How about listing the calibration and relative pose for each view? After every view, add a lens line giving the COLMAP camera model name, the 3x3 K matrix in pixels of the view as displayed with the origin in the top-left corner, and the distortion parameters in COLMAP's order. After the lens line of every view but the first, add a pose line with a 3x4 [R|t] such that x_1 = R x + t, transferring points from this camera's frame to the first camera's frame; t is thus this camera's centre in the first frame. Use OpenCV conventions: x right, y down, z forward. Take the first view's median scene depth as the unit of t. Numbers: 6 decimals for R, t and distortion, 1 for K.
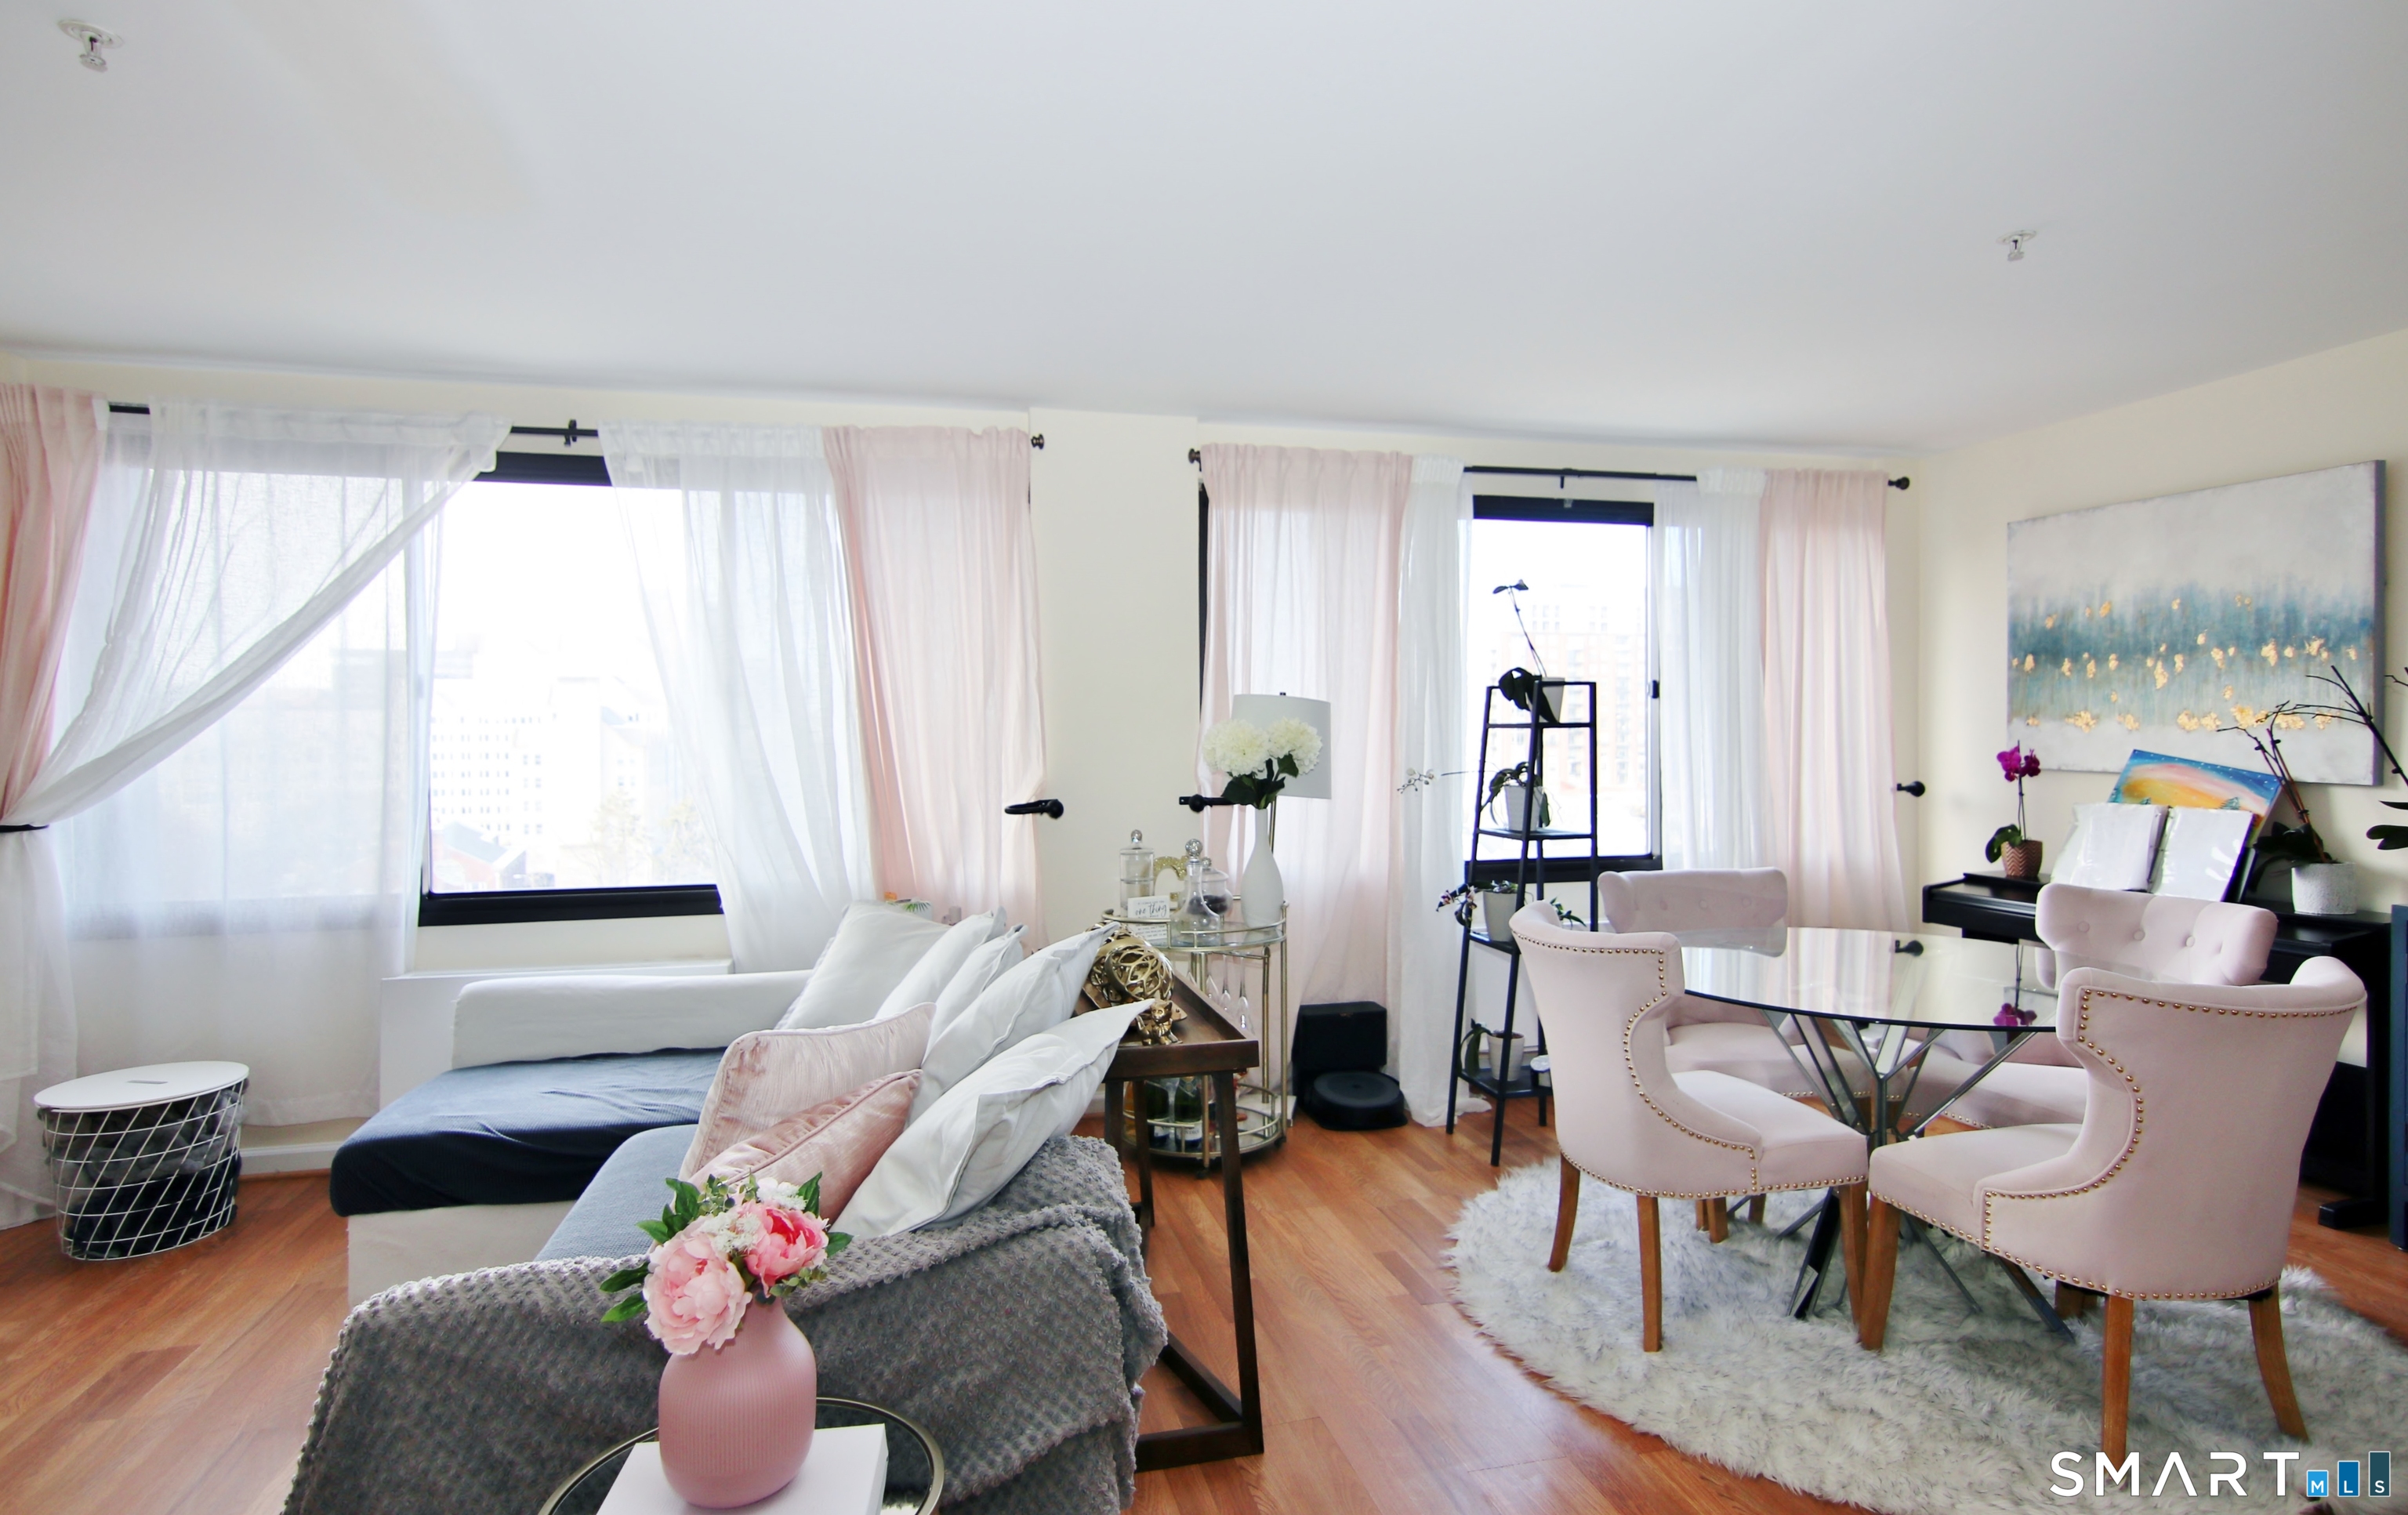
lens RADIAL K [[1283.2, 0, 1199.6], [0, 1283.2, 761.8], [0, 0, 1]] dist [-0.004541, 0.006040]
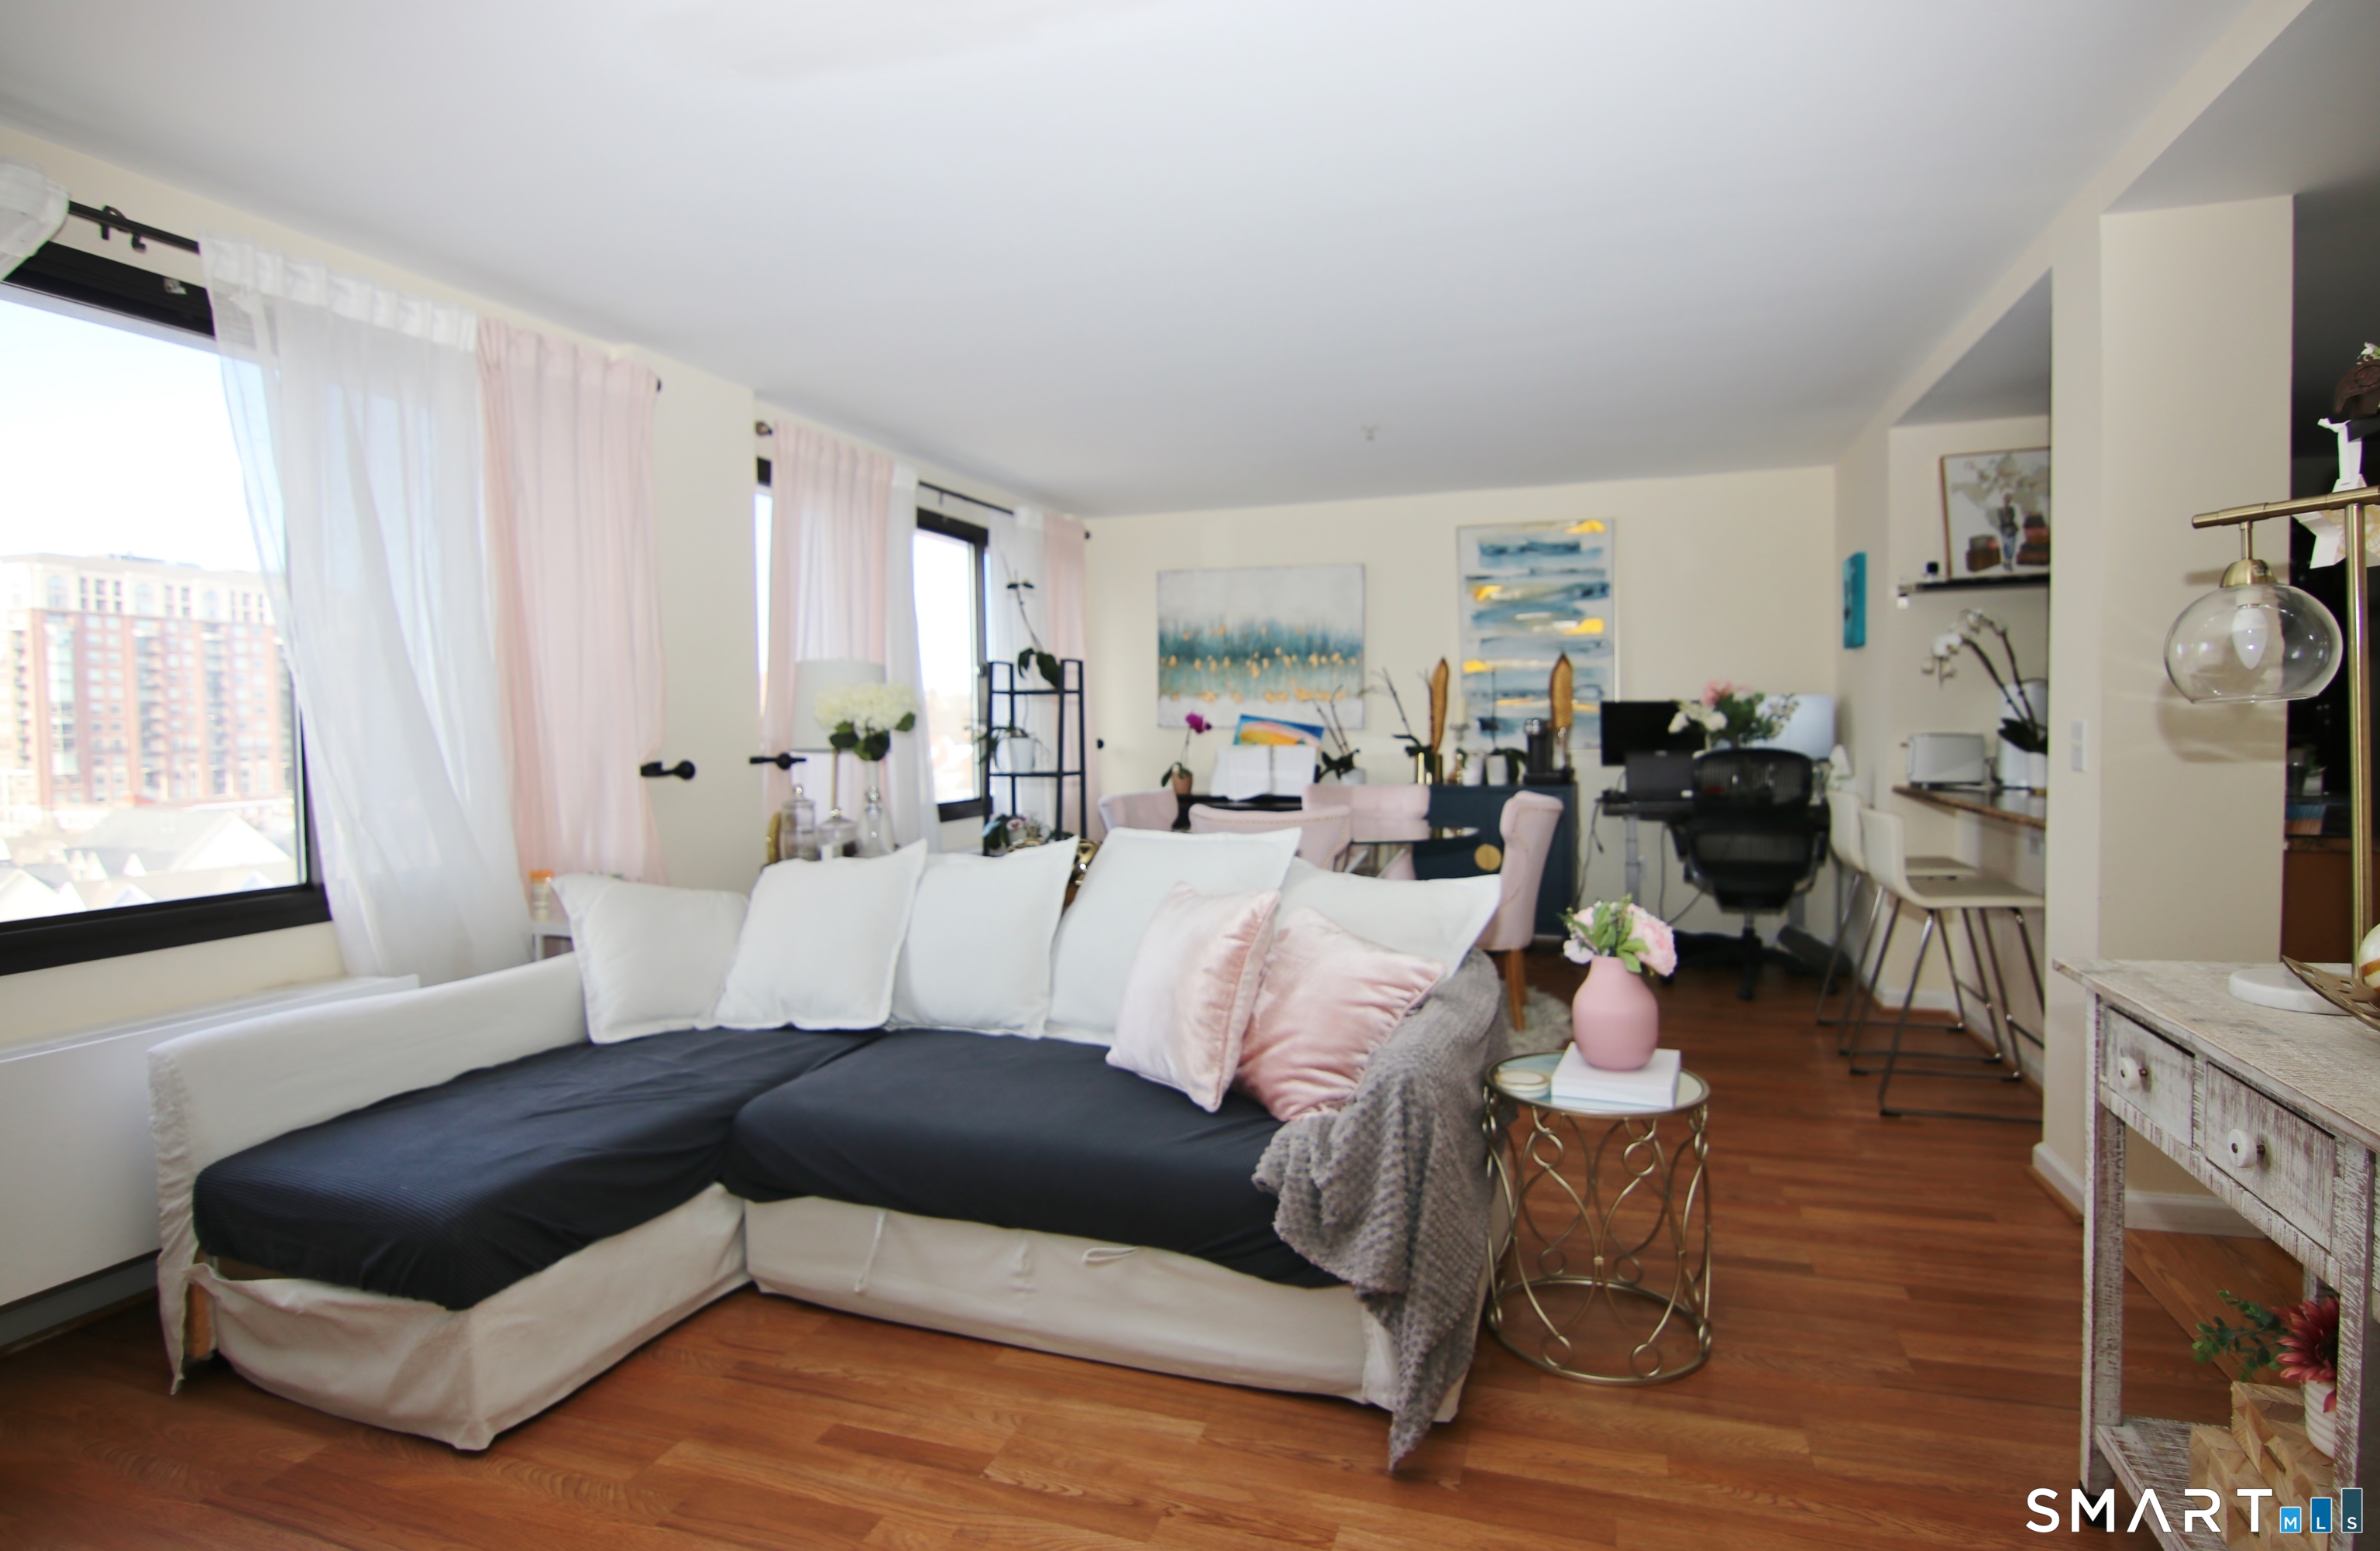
lens RADIAL K [[1225.1, 0, 1190.0], [0, 1225.1, 775.5], [0, 0, 1]] dist [-0.003782, -0.000228]
pose [[0.538944, -0.037011, 0.841528, -0.742110], [0.027890, 0.999271, 0.026087, 0.030151], [-0.841880, 0.009410, 0.539583, 0.195419]]
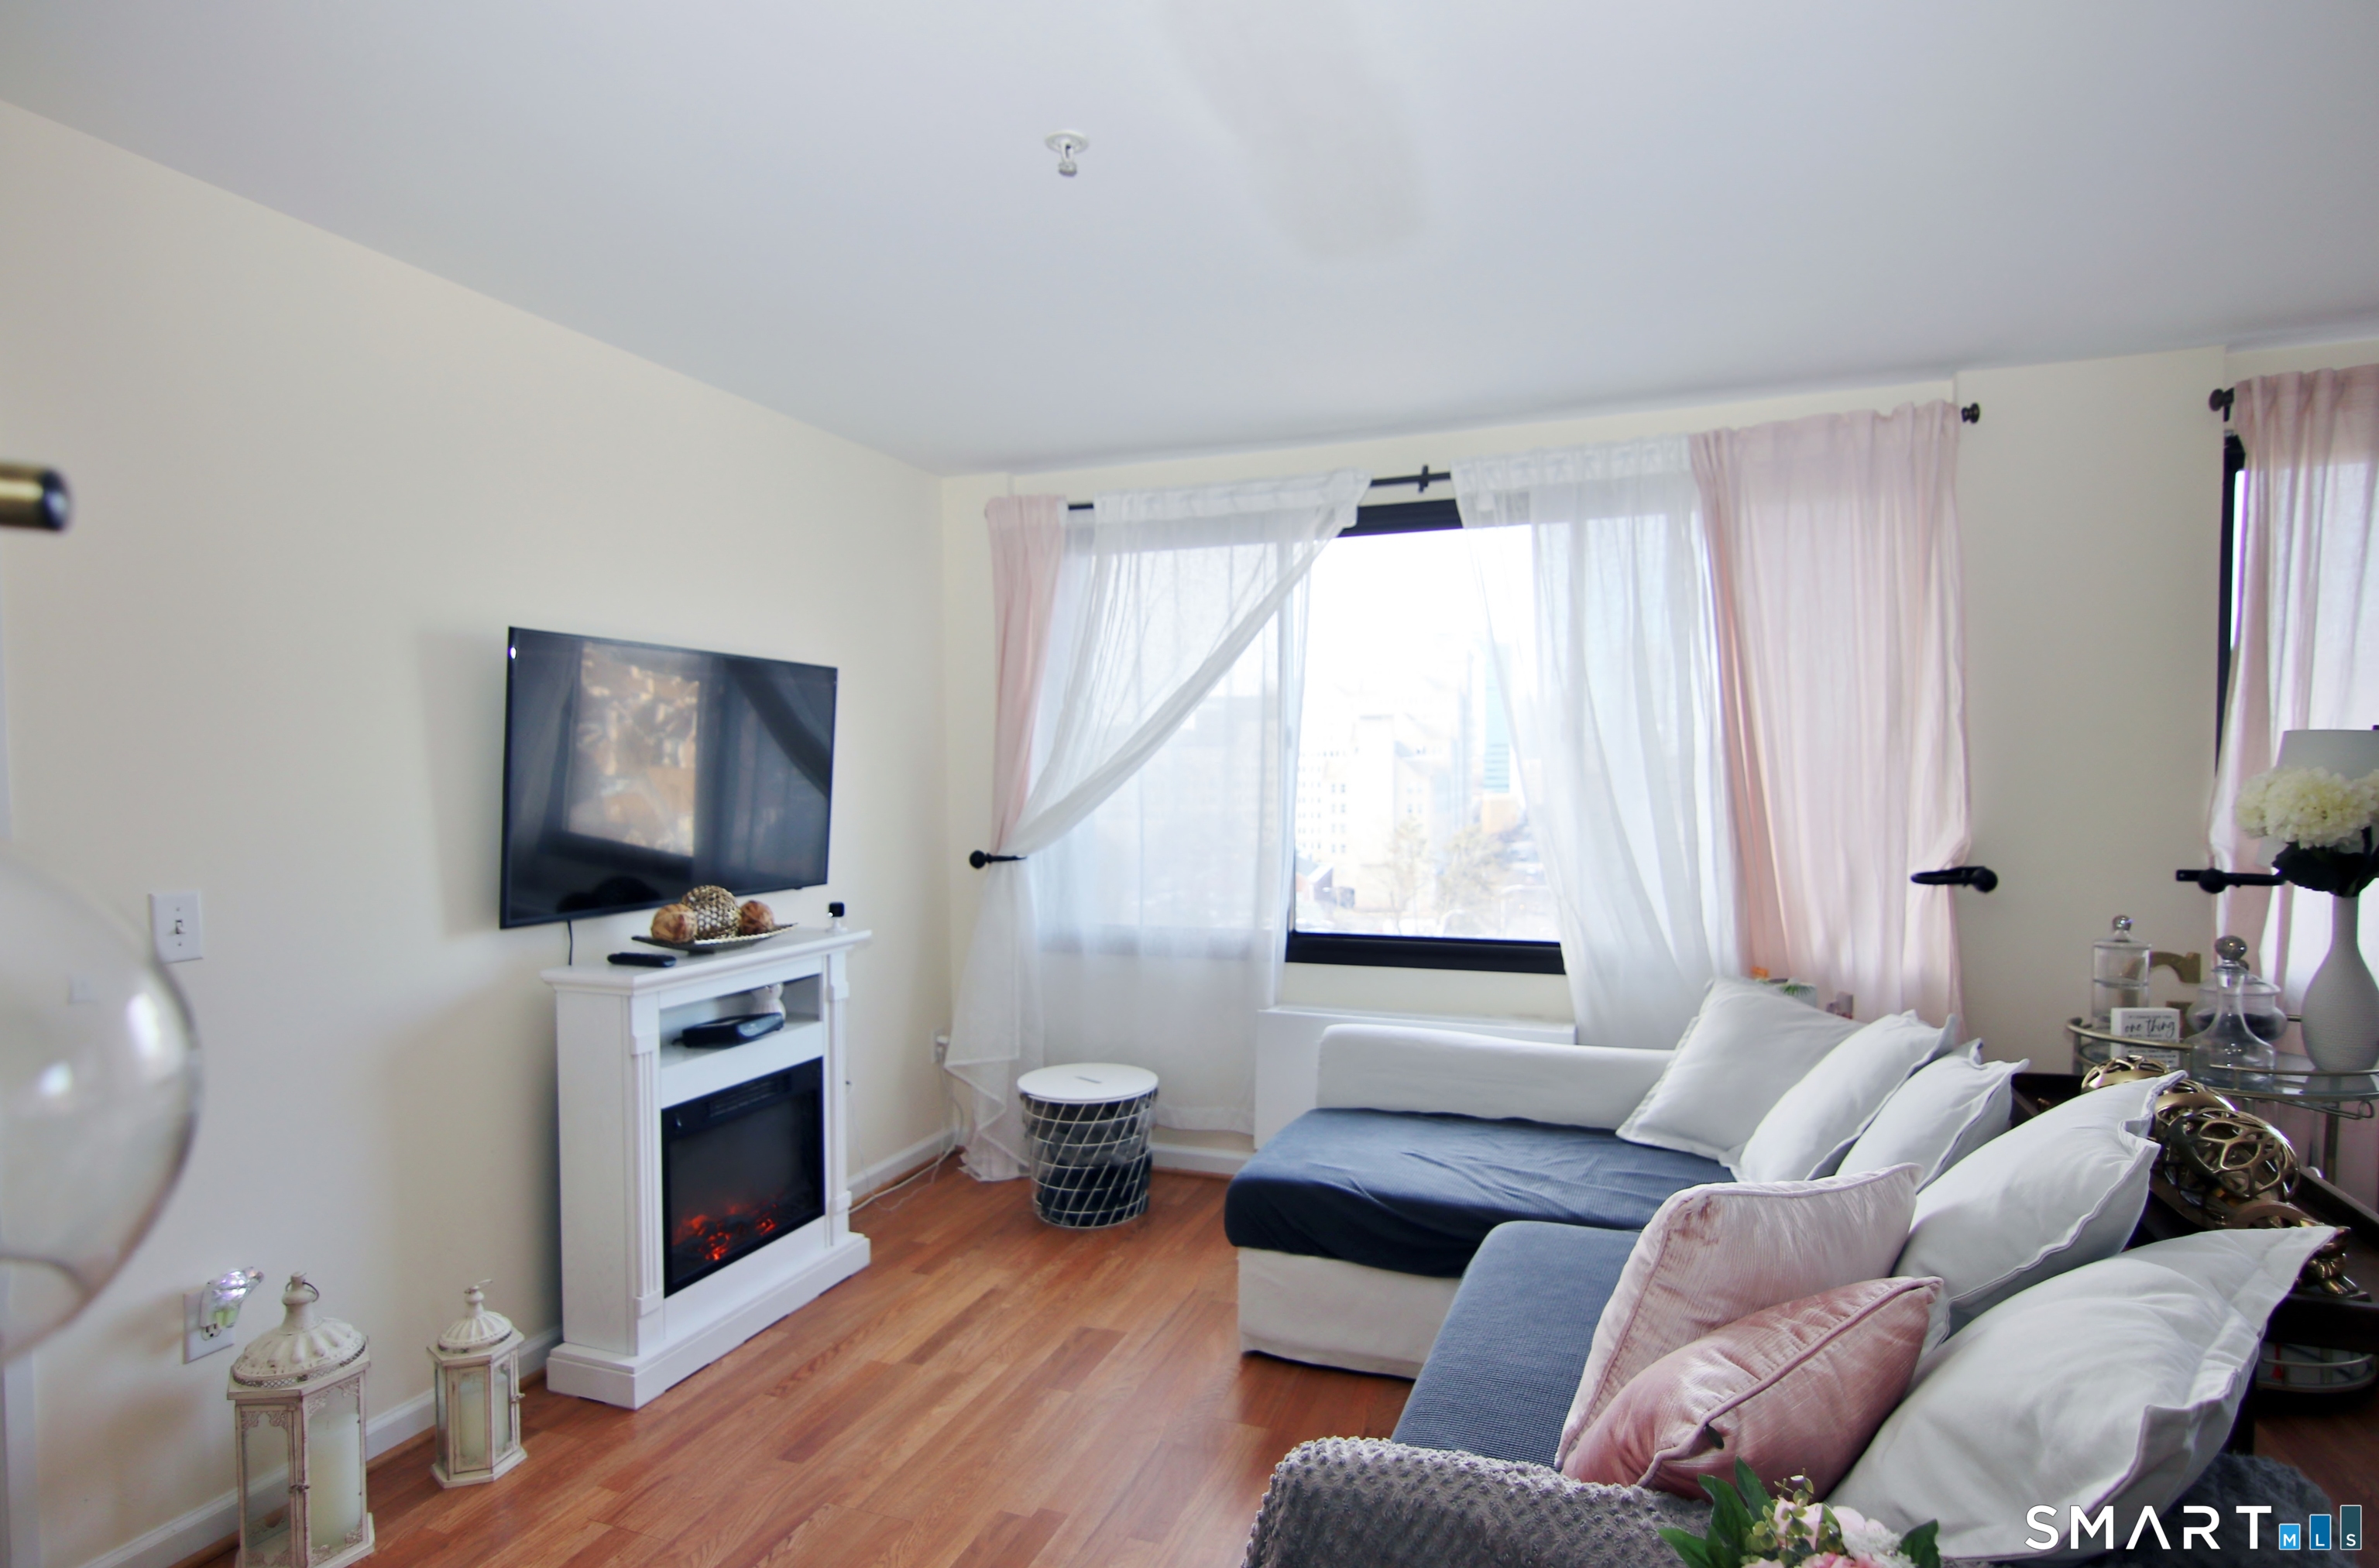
lens RADIAL K [[1248.1, 0, 1182.3], [0, 1248.1, 826.0], [0, 0, 1]] dist [0.000522, -0.000251]
pose [[0.822598, 0.025174, -0.568066, -0.090002], [-0.009837, 0.999500, 0.030048, -0.015580], [0.568539, -0.019129, 0.822434, 0.095516]]
